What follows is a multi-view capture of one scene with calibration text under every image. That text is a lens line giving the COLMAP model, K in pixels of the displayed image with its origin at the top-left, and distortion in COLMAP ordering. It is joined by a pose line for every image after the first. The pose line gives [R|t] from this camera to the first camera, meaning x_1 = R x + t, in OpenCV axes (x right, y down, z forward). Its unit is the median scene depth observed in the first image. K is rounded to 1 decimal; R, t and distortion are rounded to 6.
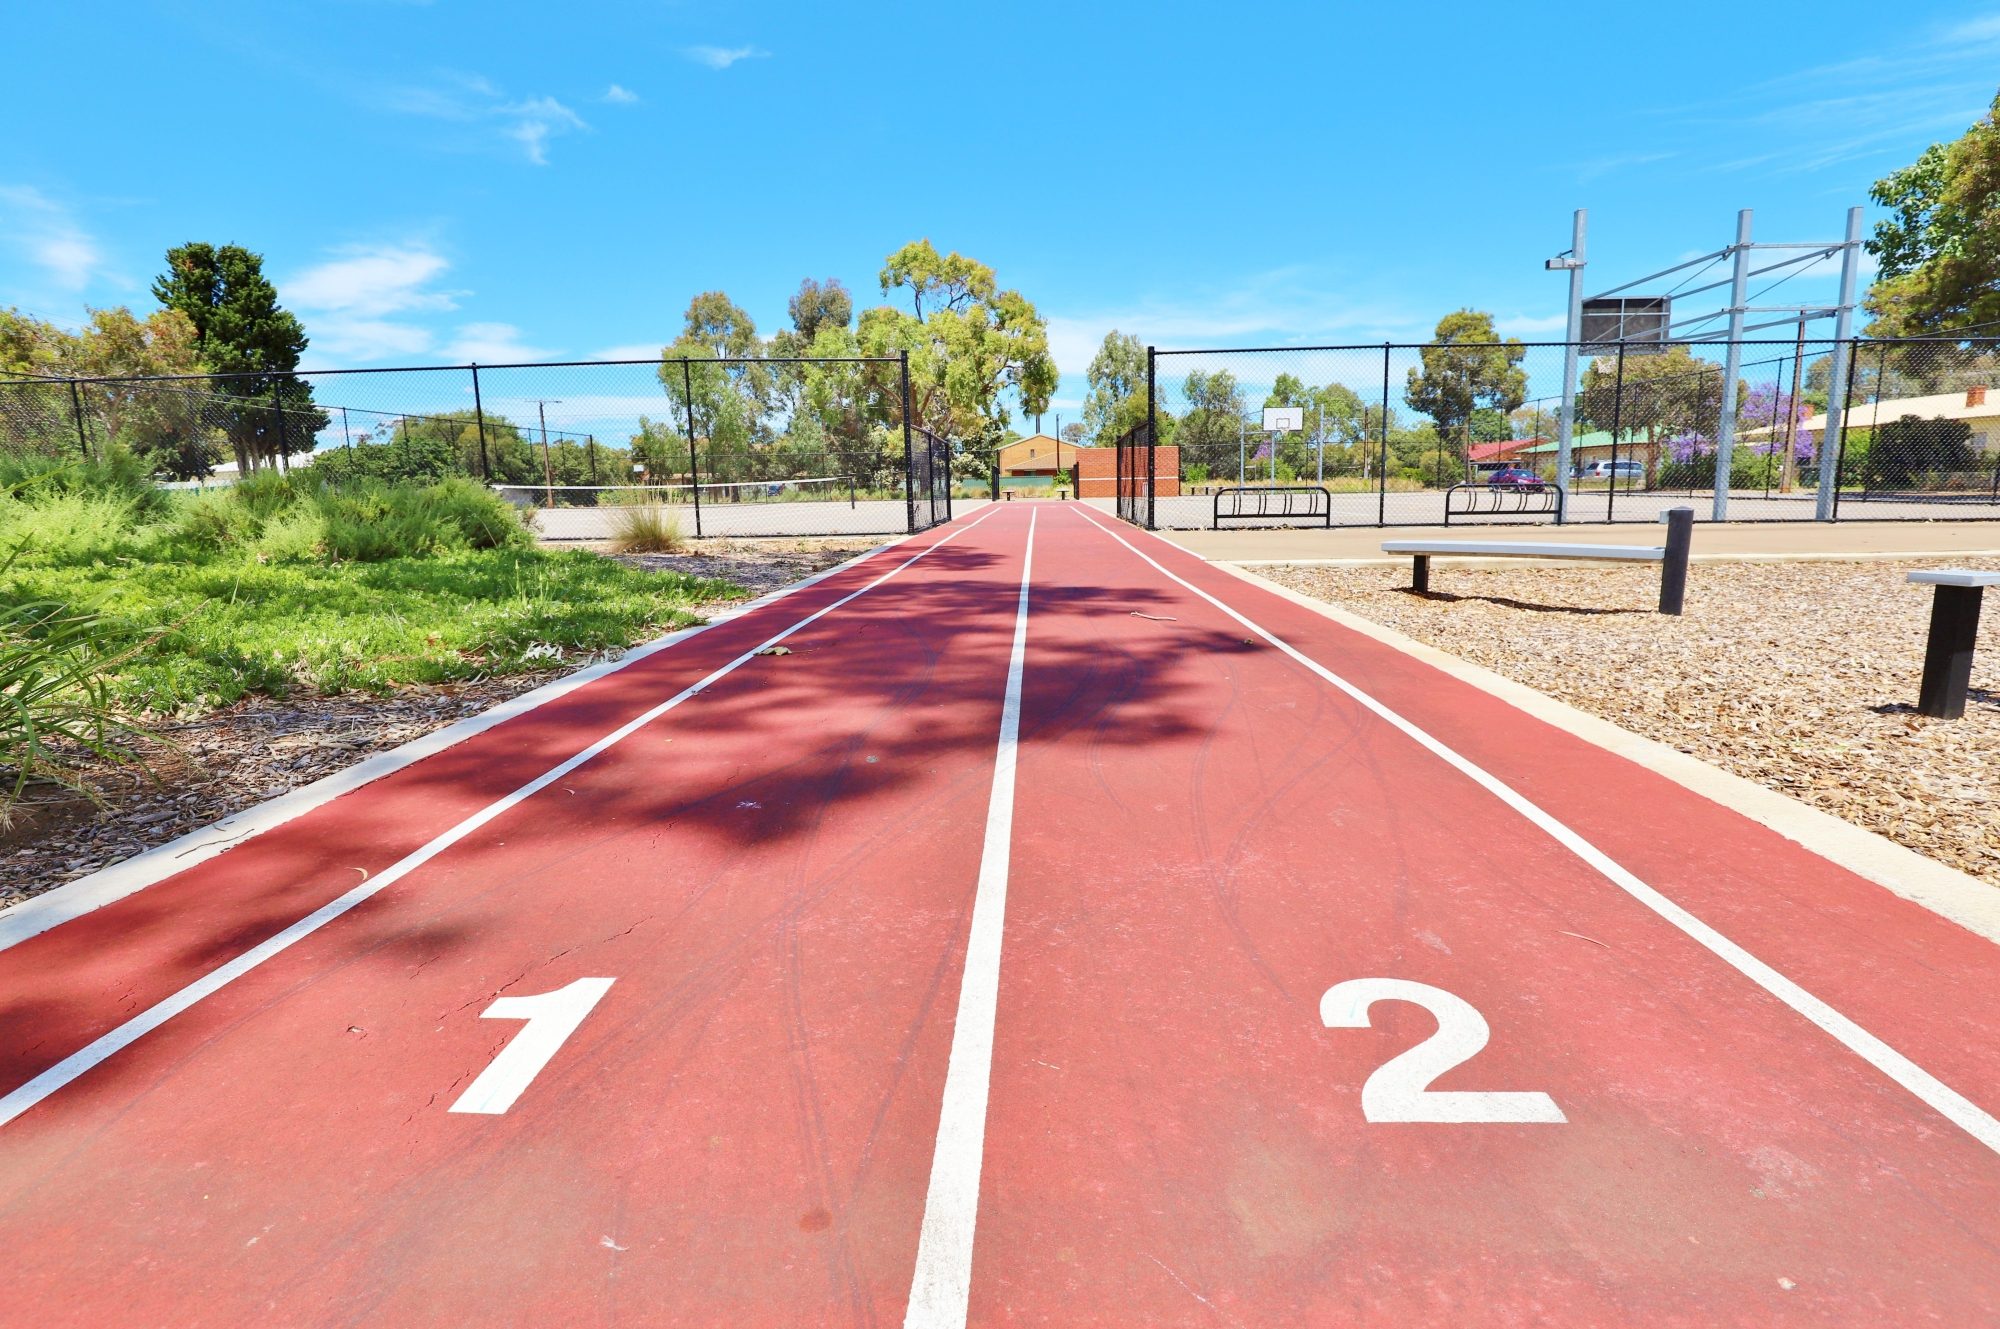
lens RADIAL K [[1004.4, 0, 1047.1], [0, 1004.4, 678.6], [0, 0, 1]] dist [-0.031578, 0.001192]
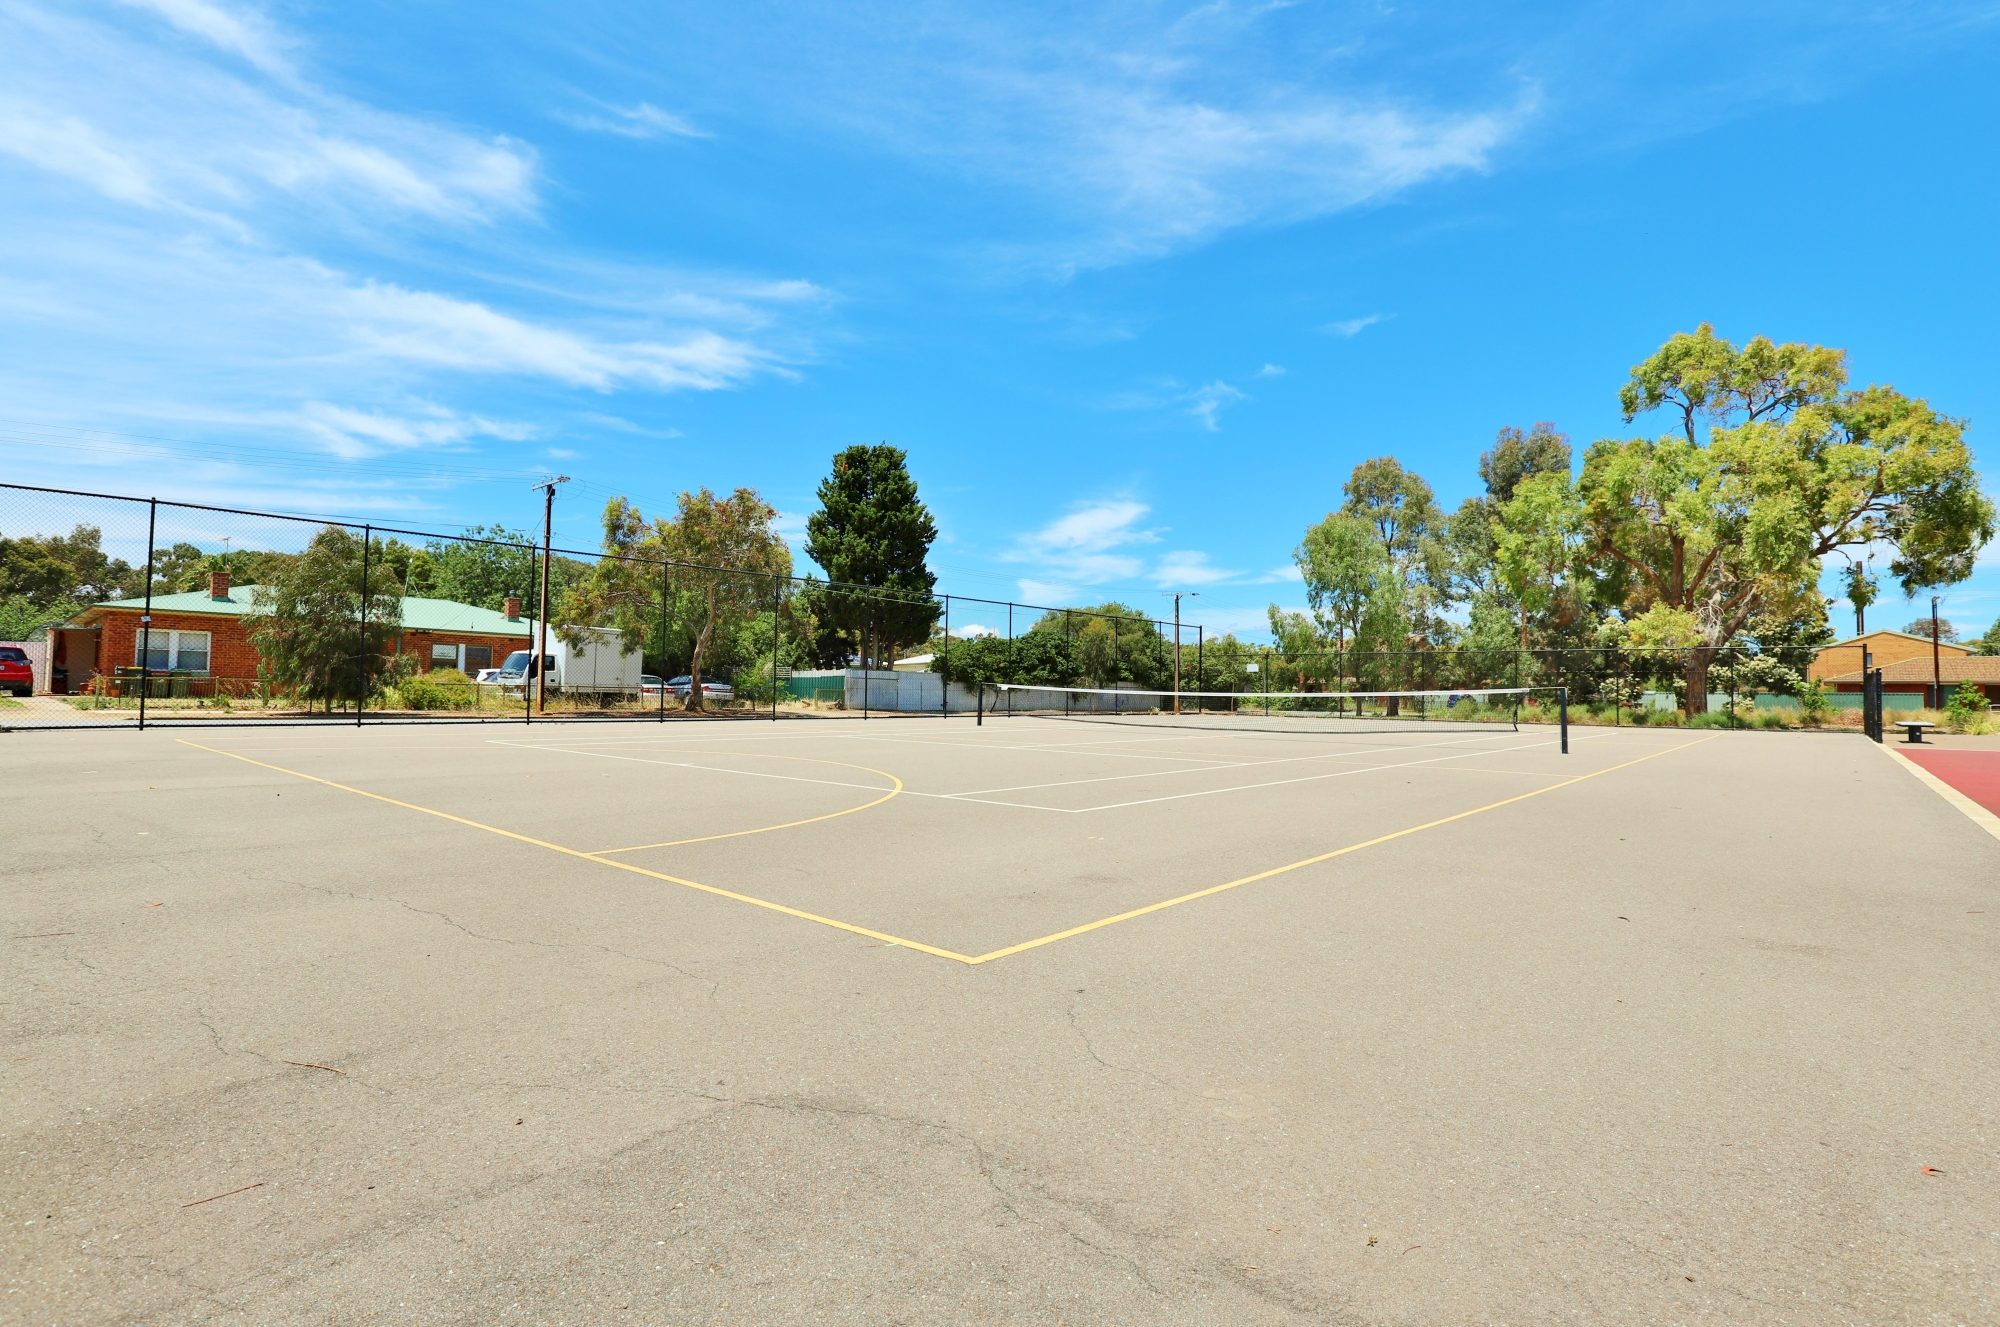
lens RADIAL K [[959.2, 0, 999.6], [0, 959.2, 650.0], [0, 0, 1]] dist [-0.029654, 0.000118]
pose [[0.749029, -0.000229, -0.662537, -0.056726], [-0.152786, 0.972987, -0.173068, -0.057702], [0.644680, 0.230859, 0.728760, 0.288522]]
